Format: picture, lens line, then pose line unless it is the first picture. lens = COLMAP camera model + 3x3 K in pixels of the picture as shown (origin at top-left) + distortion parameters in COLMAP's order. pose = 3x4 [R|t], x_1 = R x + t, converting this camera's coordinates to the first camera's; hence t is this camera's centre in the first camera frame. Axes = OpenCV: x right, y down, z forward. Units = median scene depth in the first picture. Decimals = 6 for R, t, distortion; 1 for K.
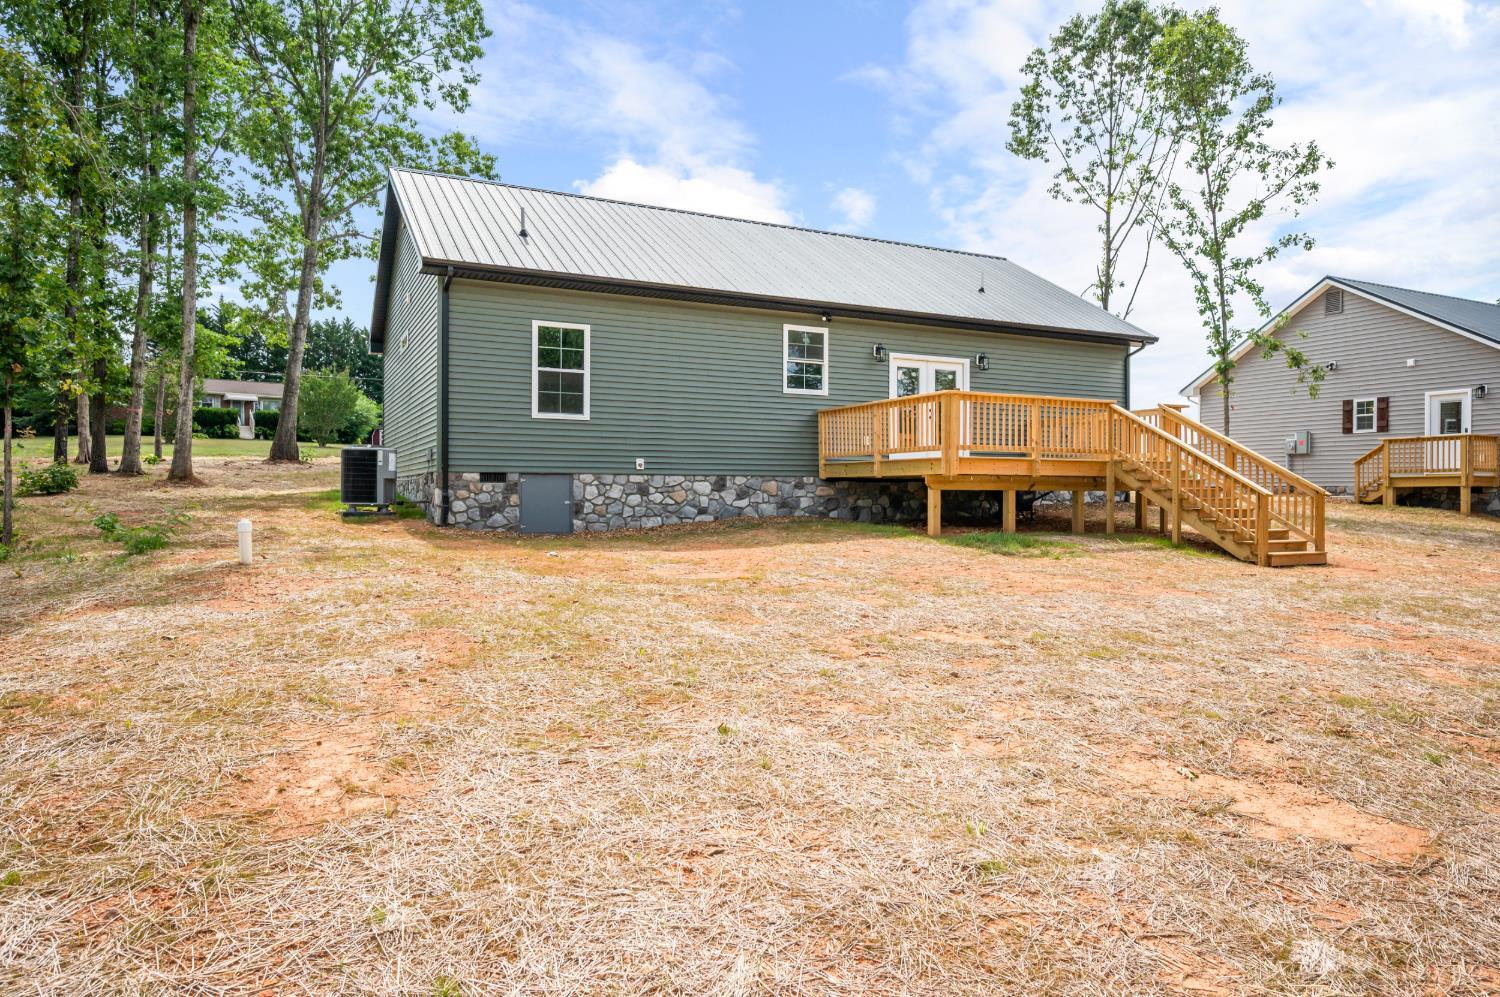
lens RADIAL K [[942.0, 0, 749.9], [0, 942.0, 490.4], [0, 0, 1]] dist [-0.007938, -0.001962]
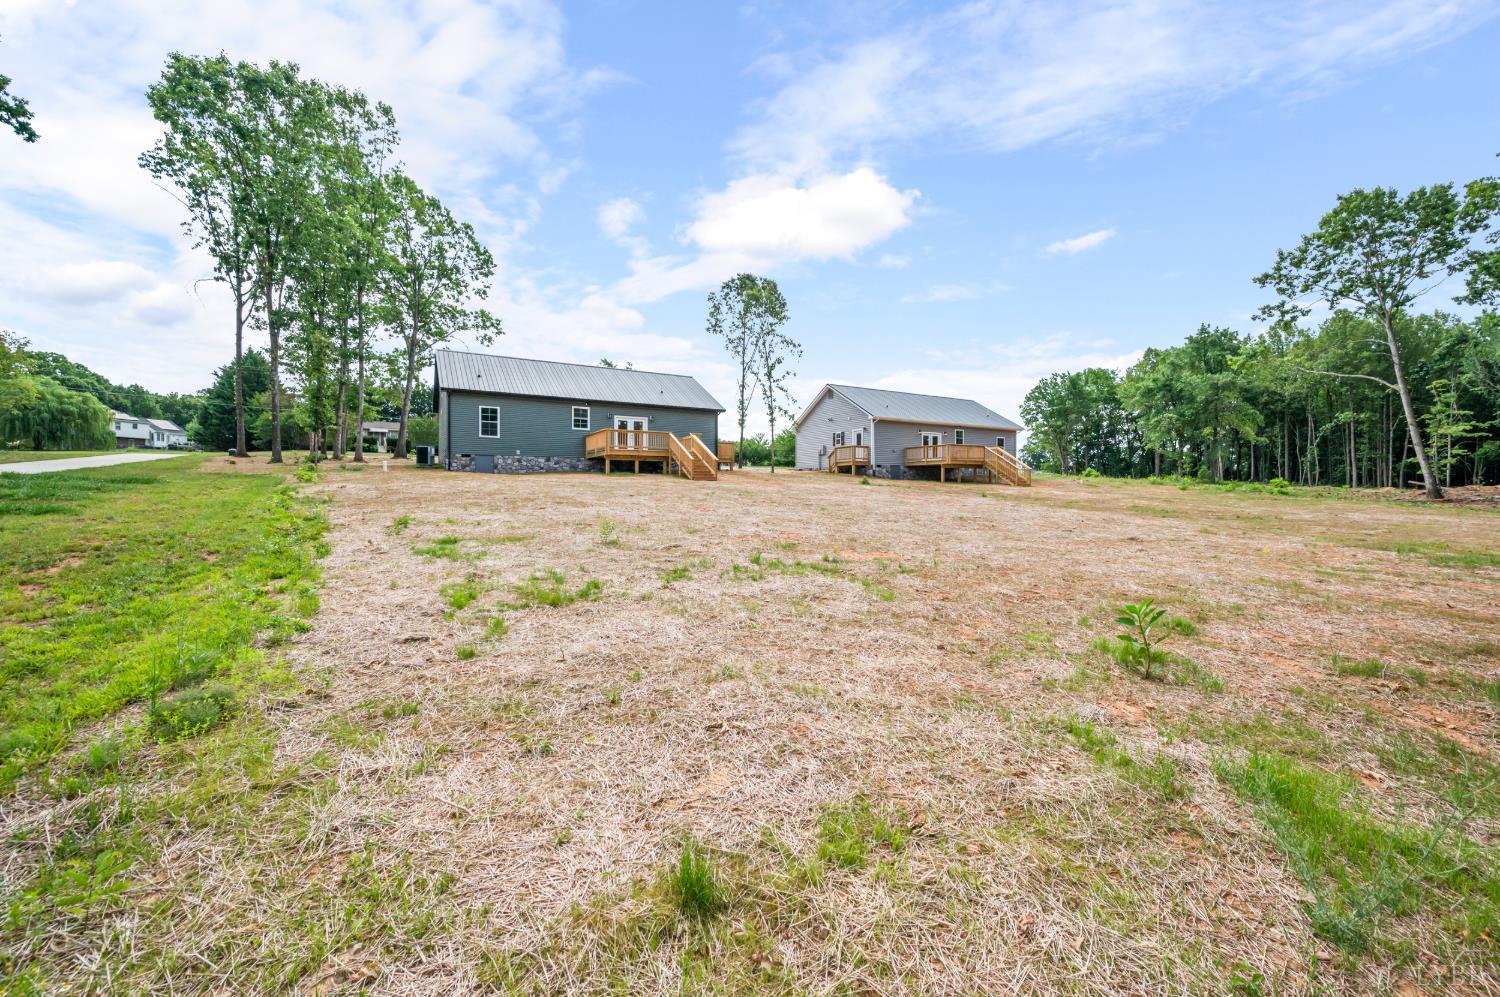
lens RADIAL K [[594.7, 0, 750.7], [0, 594.7, 492.7], [0, 0, 1]] dist [-0.001973, 0.000245]
pose [[0.997879, -0.002683, 0.065043, 0.336074], [0.002495, 0.999992, 0.002965, 0.065345], [-0.065050, -0.002796, 0.997878, -0.641132]]
